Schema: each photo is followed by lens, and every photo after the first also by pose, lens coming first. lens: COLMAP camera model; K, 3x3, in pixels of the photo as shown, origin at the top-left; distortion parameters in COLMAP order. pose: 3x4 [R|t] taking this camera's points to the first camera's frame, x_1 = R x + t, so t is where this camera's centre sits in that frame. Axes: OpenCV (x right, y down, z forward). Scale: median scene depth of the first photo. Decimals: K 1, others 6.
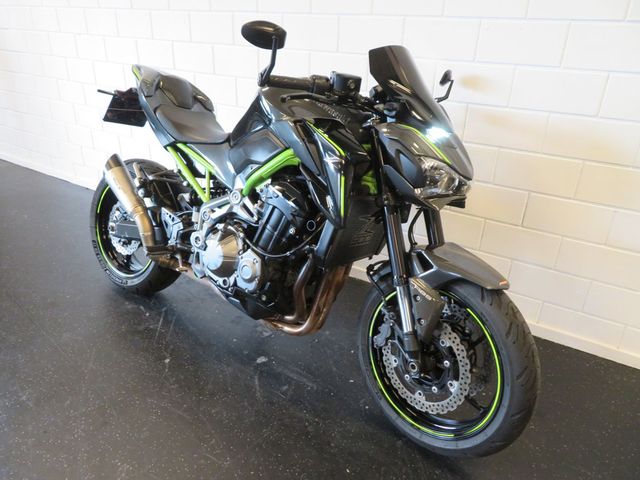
lens RADIAL K [[460.3, 0, 319.6], [0, 460.3, 241.6], [0, 0, 1]] dist [-0.000351, 0.000022]
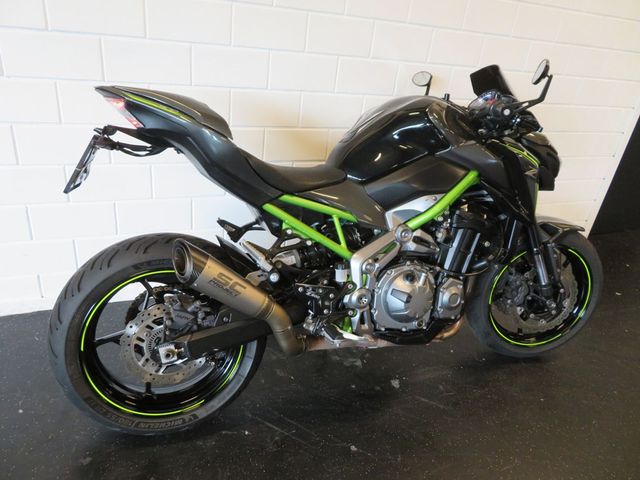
lens RADIAL K [[460.3, 0, 319.6], [0, 460.3, 241.6], [0, 0, 1]] dist [-0.000351, 0.000022]
pose [[0.568364, -0.346480, 0.746267, -0.988310], [0.253609, 0.936622, 0.241707, -0.356683], [-0.782716, 0.051883, 0.620212, 0.585112]]
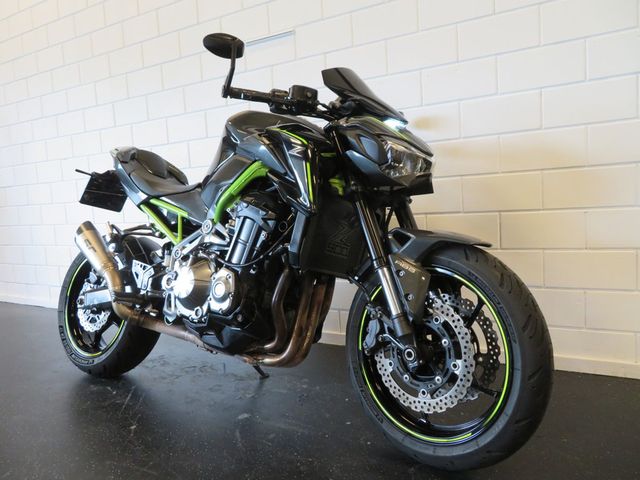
lens RADIAL K [[460.3, 0, 319.6], [0, 460.3, 241.6], [0, 0, 1]] dist [-0.000351, 0.000022]
pose [[0.994402, -0.096408, 0.043234, 0.012458], [0.105388, 0.934255, -0.340678, 0.303713], [-0.007547, 0.343328, 0.939185, 0.082973]]
